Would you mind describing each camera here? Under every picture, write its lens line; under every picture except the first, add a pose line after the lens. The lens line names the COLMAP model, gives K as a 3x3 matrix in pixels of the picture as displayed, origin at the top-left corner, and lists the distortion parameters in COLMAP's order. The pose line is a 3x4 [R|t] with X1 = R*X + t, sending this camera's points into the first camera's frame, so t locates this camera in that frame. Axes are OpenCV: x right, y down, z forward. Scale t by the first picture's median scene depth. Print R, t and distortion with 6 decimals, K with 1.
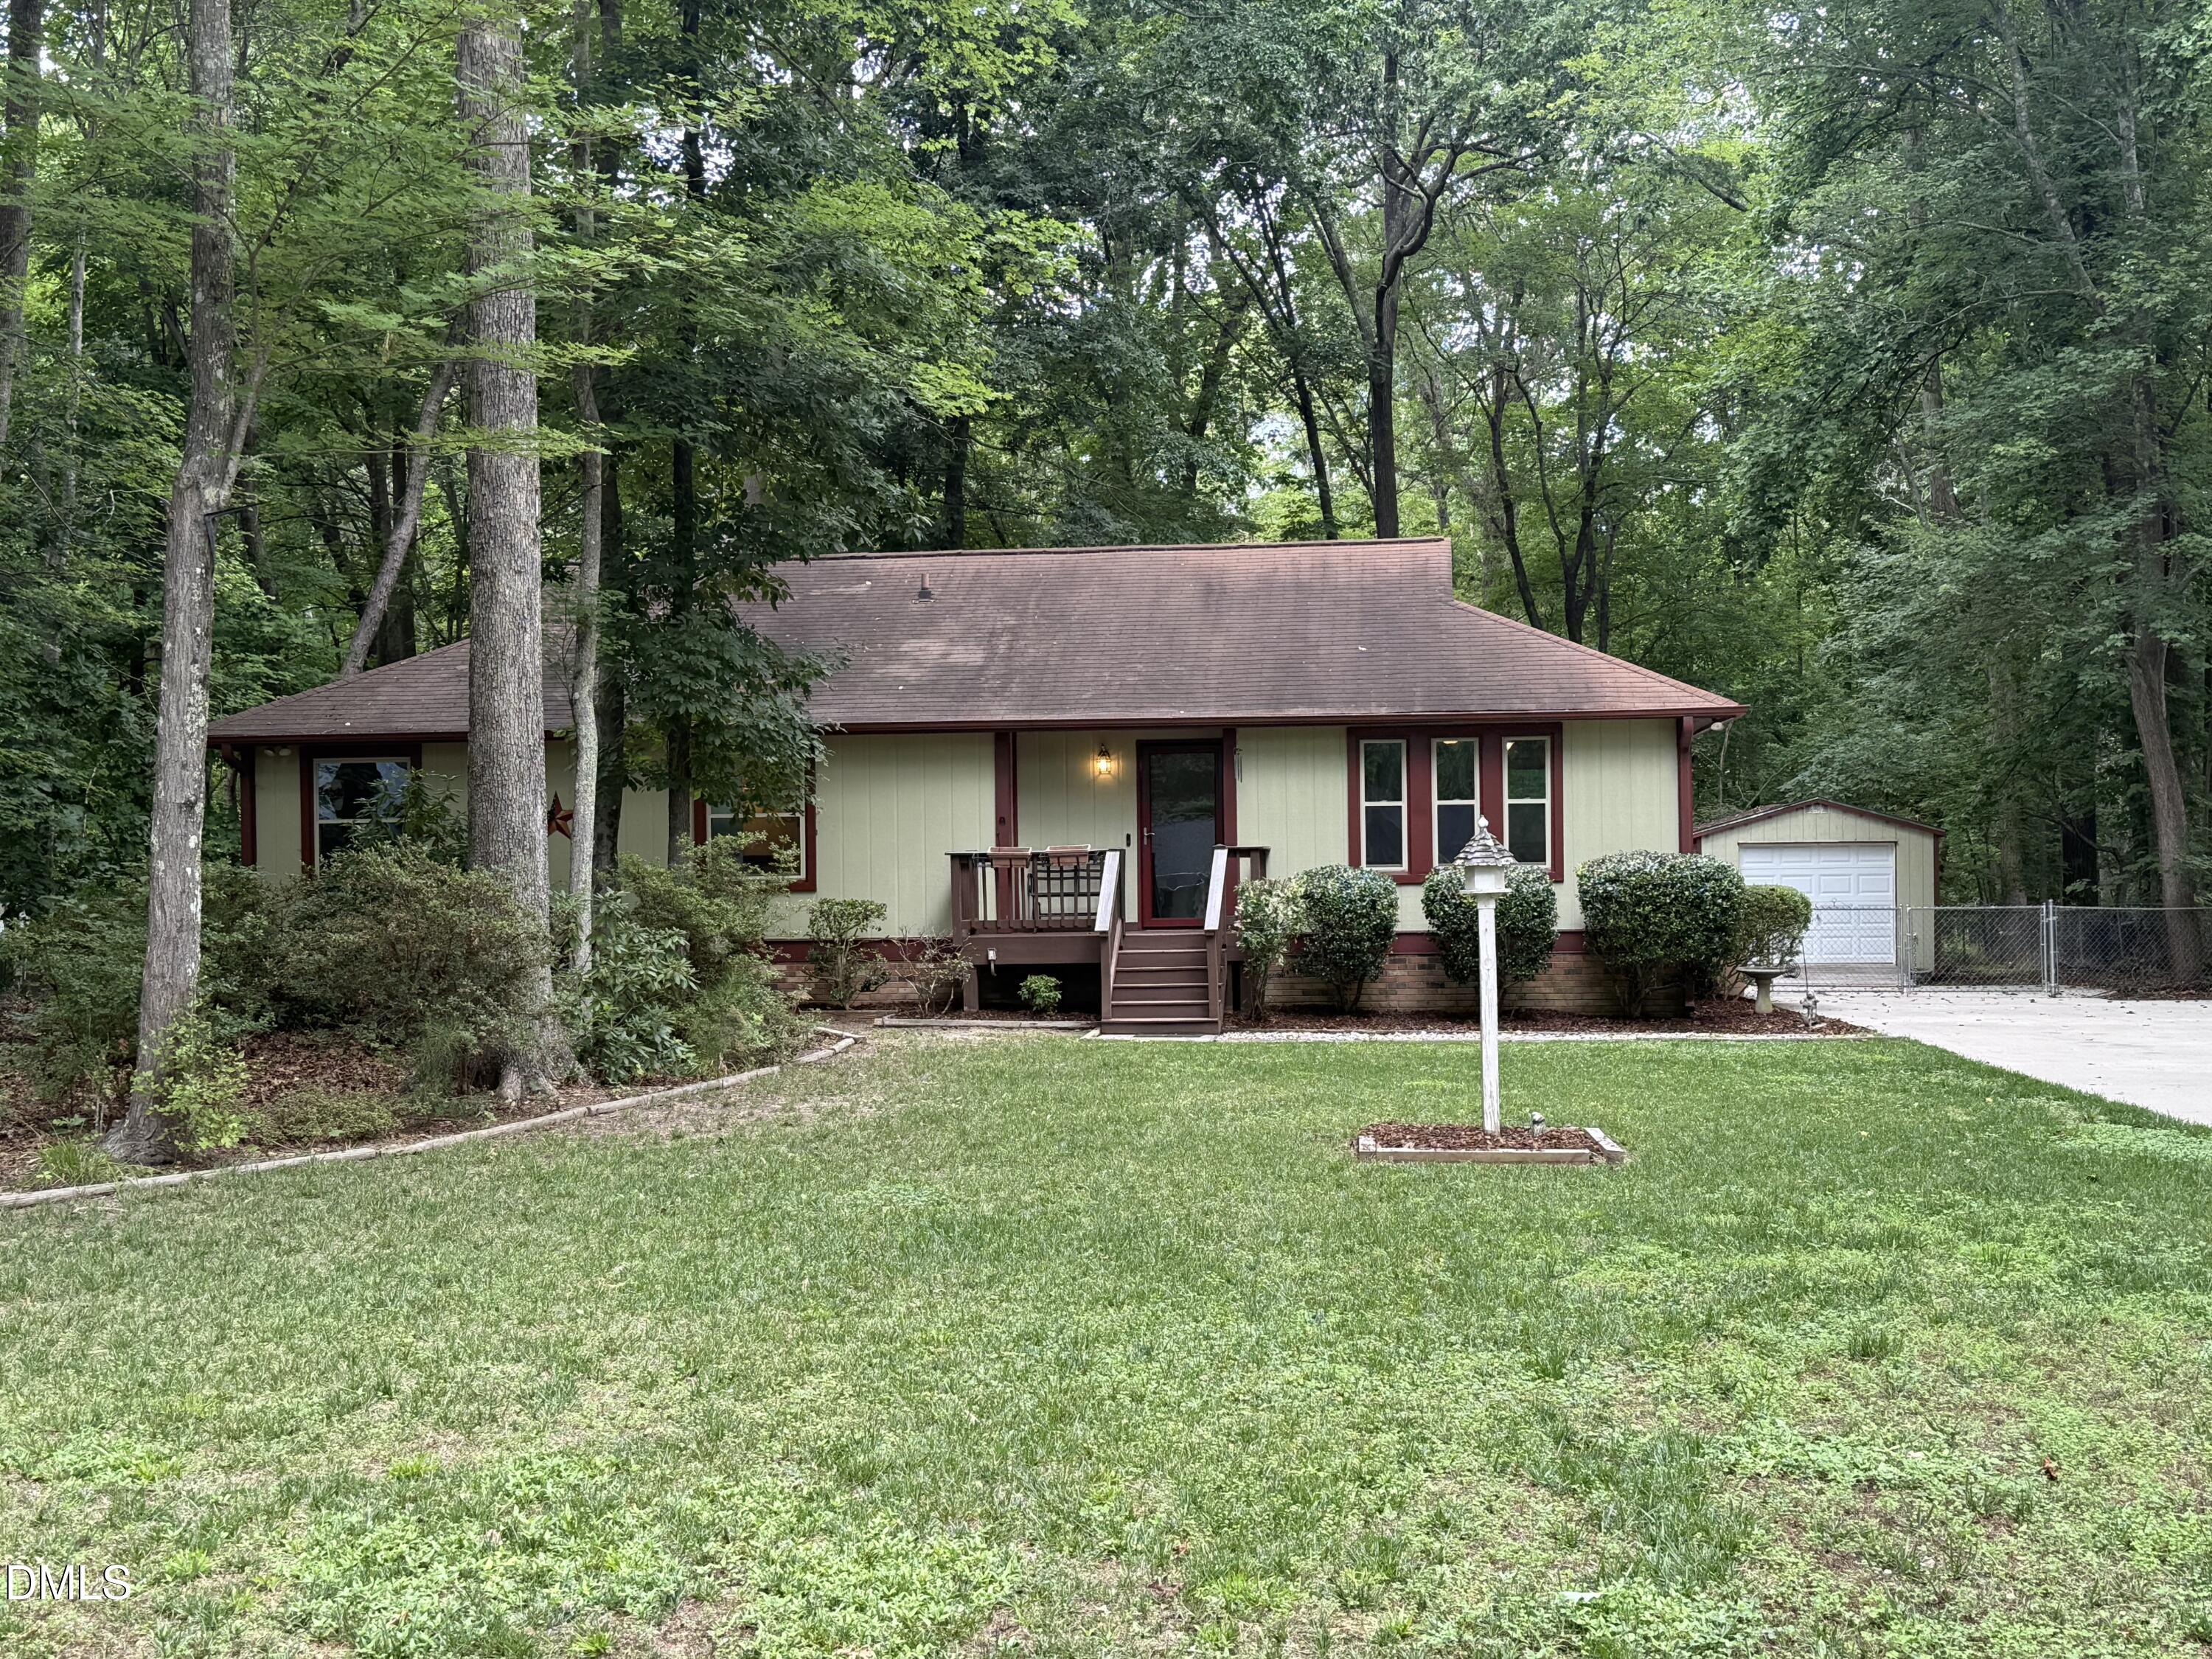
lens RADIAL K [[2819.9, 0, 1106.0], [0, 2819.9, 829.5], [0, 0, 1]] dist [-0.005988, 0.005178]
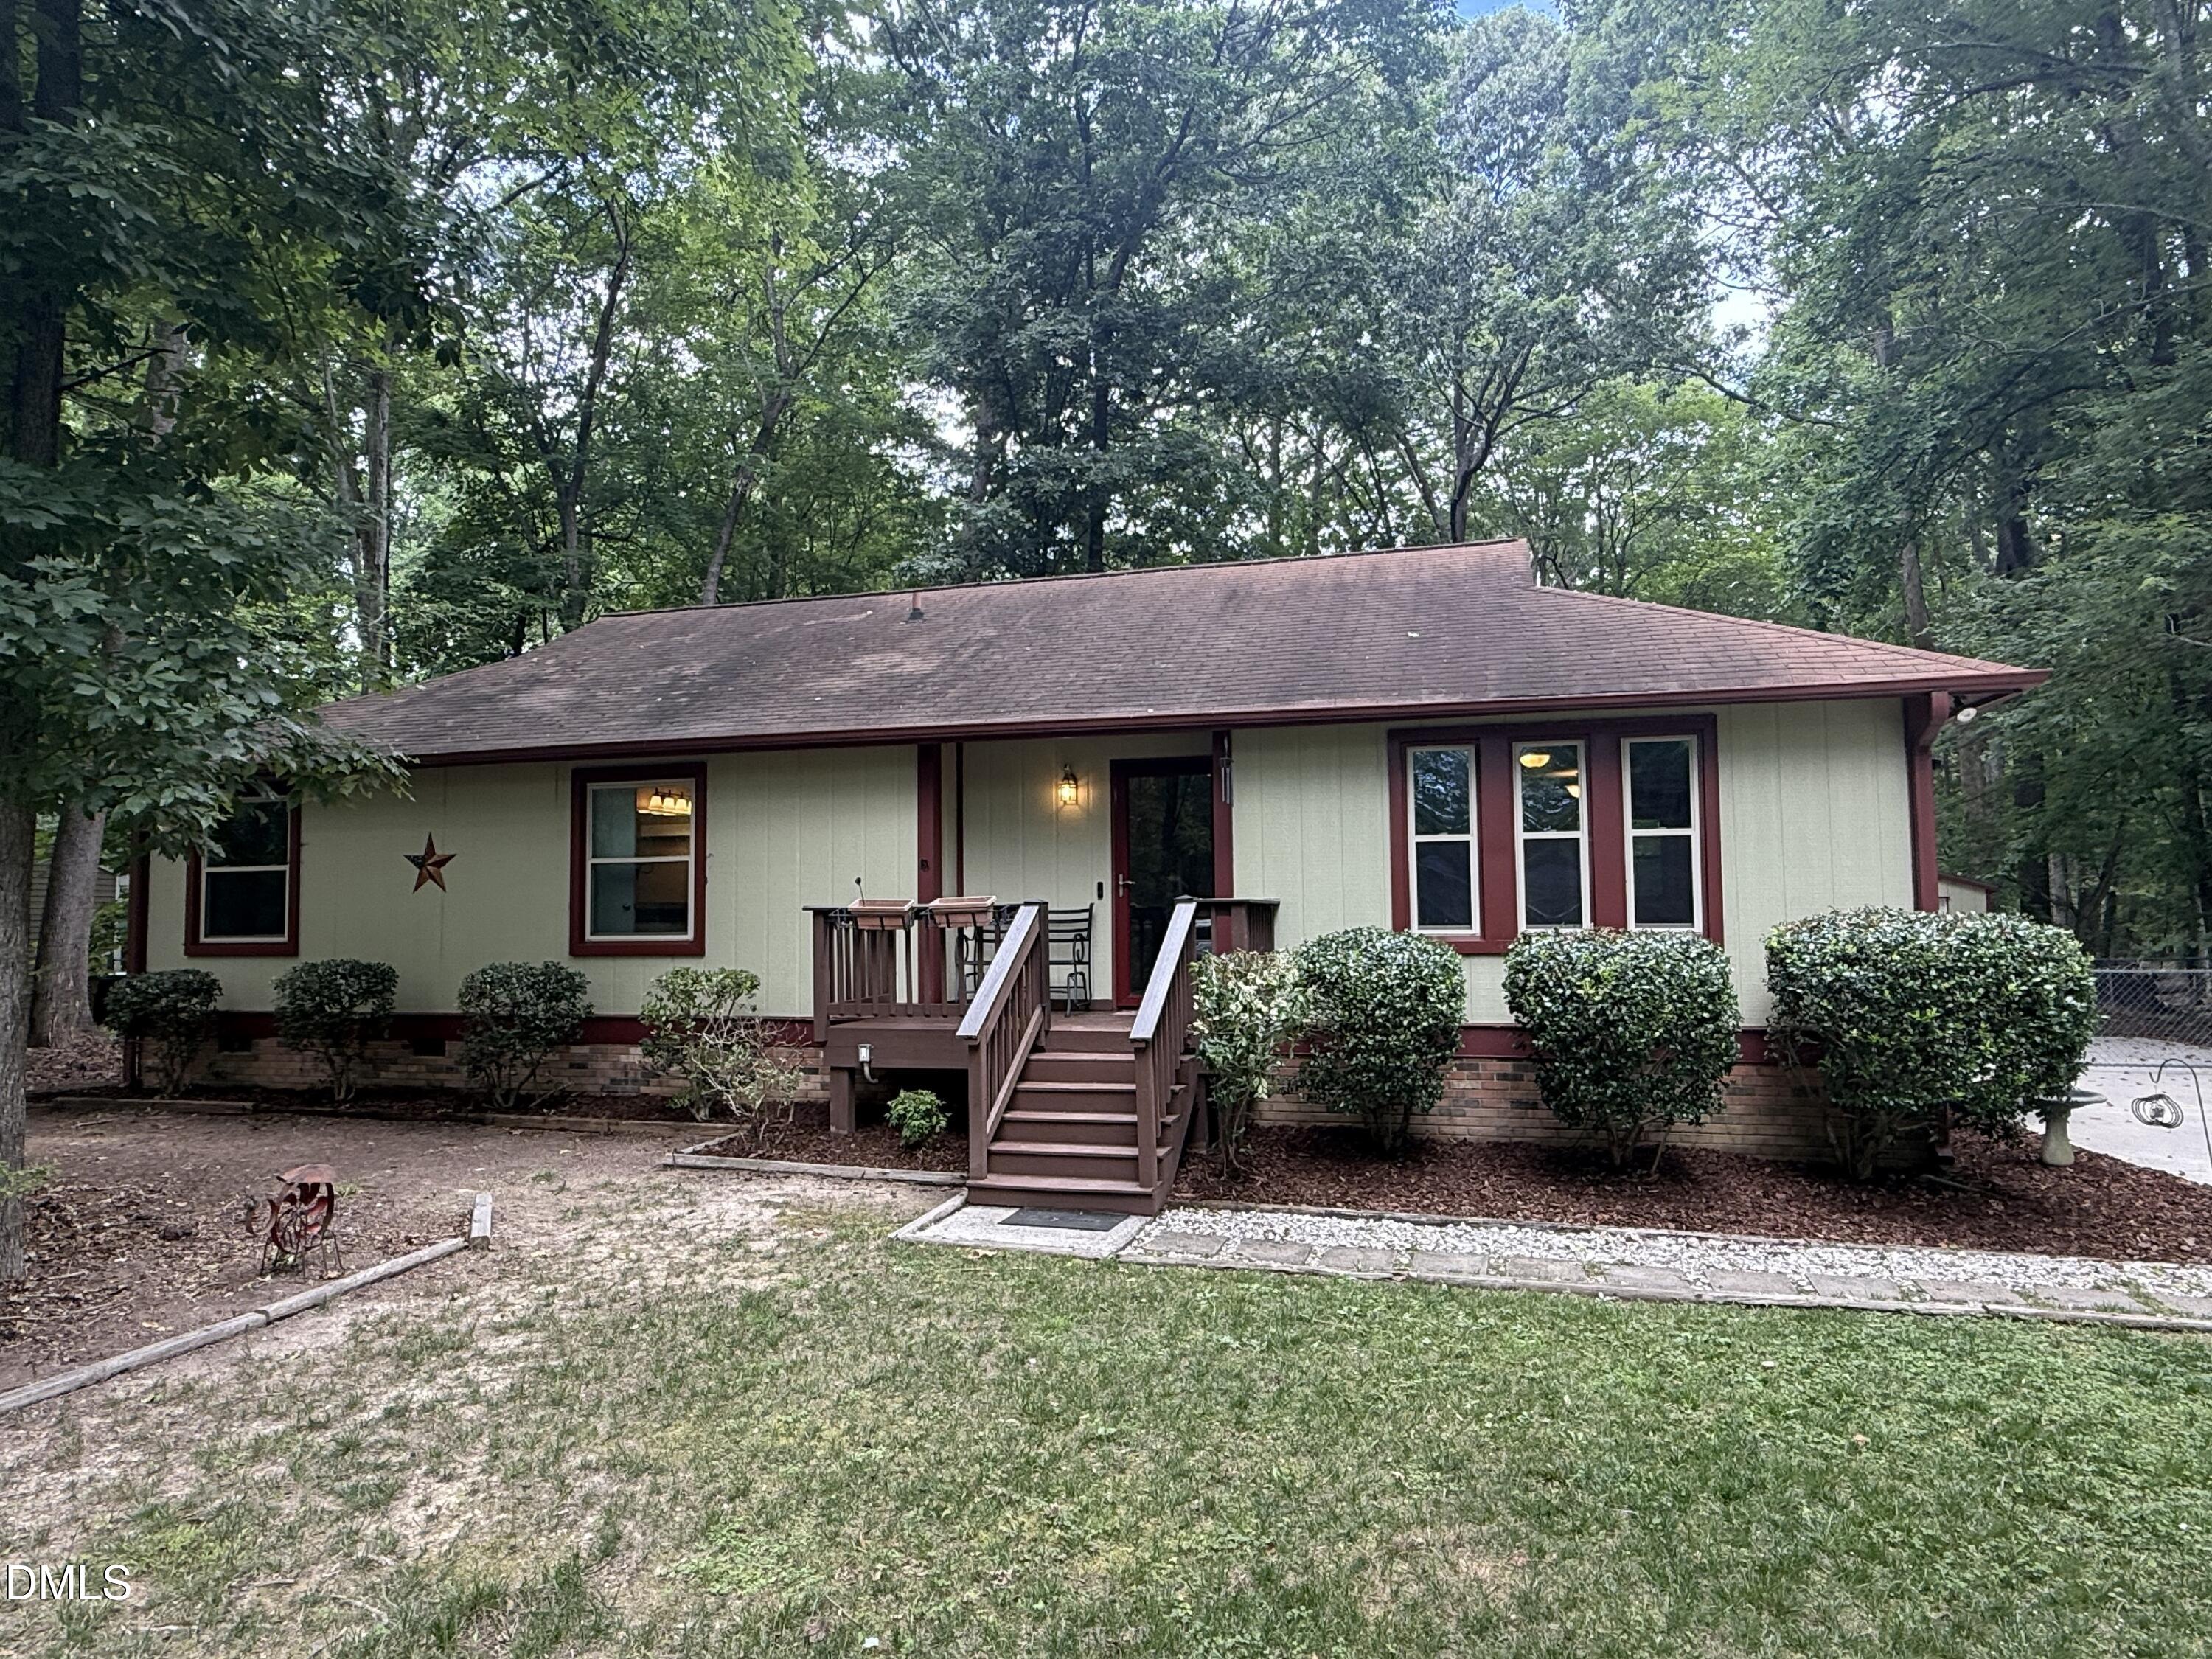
lens RADIAL K [[1376.6, 0, 1106.0], [0, 1376.6, 829.5], [0, 0, 1]] dist [0.000647, -0.001059]
pose [[0.987650, -0.006359, -0.156546, 0.069746], [-0.000892, 0.998932, -0.046204, 0.004522], [0.156673, 0.045773, 0.986589, 0.653537]]
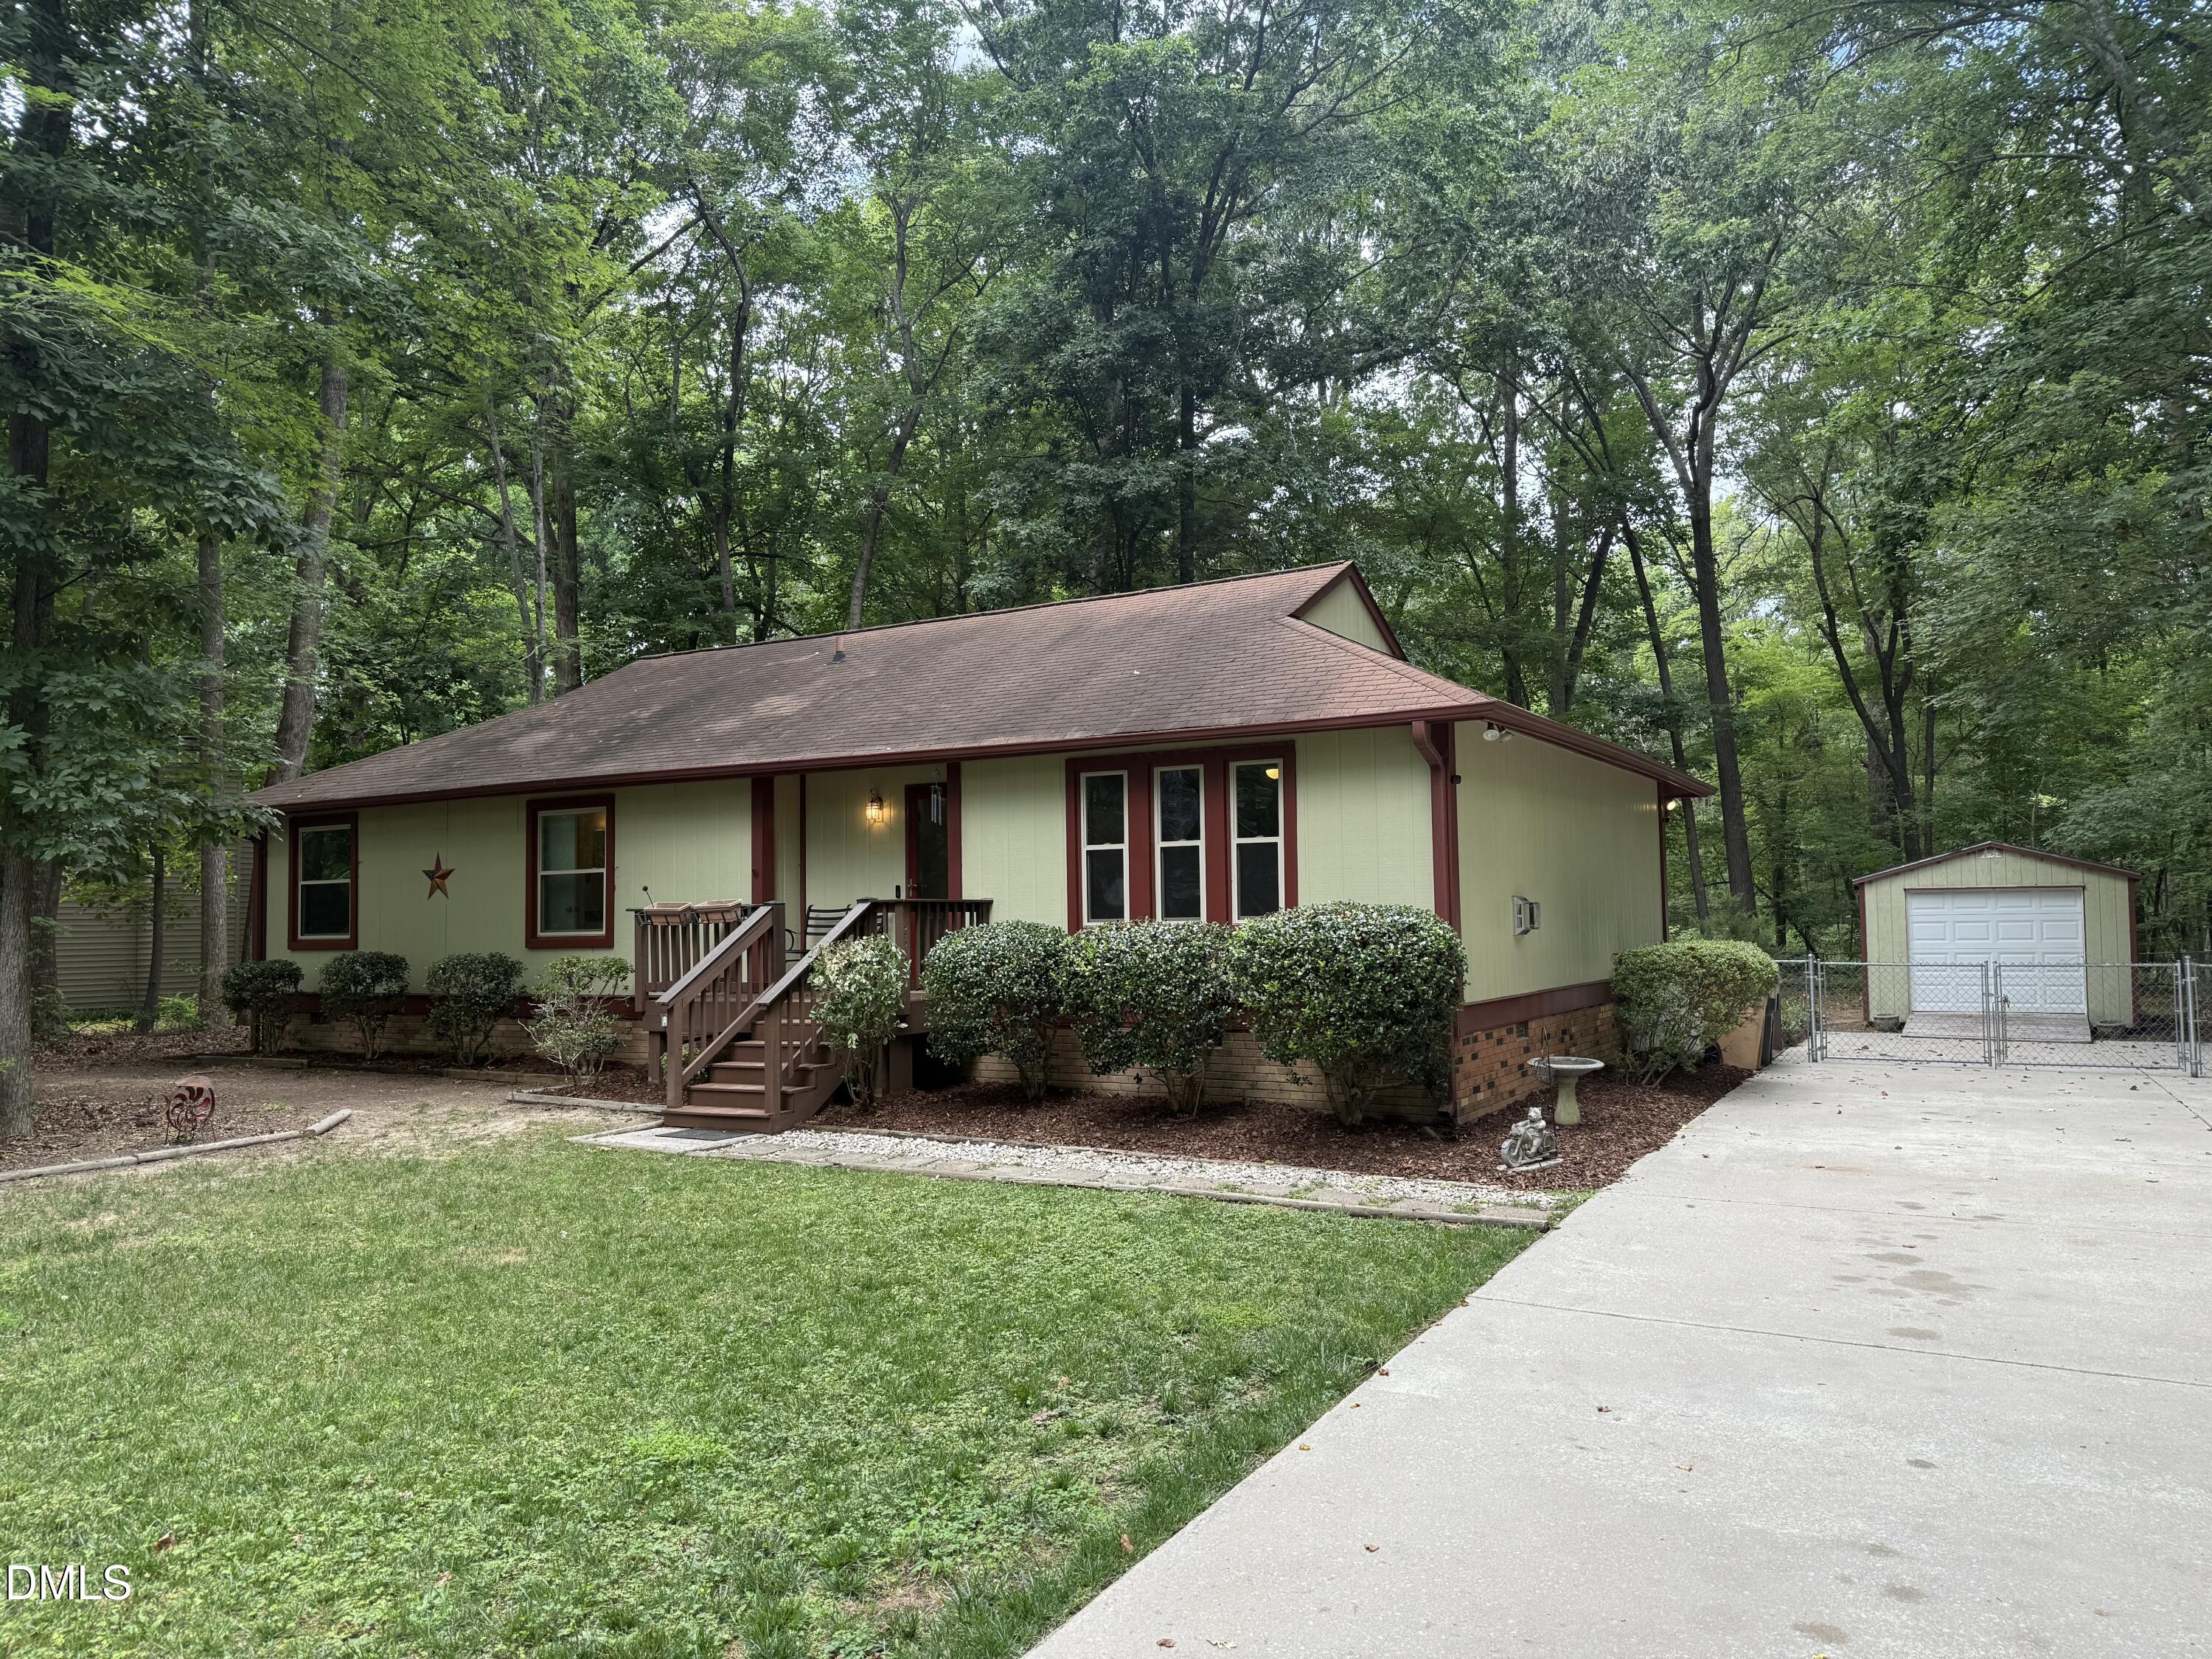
lens RADIAL K [[1543.6, 0, 1116.0], [0, 1543.6, 842.4], [0, 0, 1]] dist [0.171306, -0.286340]
pose [[0.919132, -0.020725, -0.393403, 0.283905], [0.009648, 0.999500, -0.030114, 0.003517], [0.393831, 0.023883, 0.918873, 0.576300]]
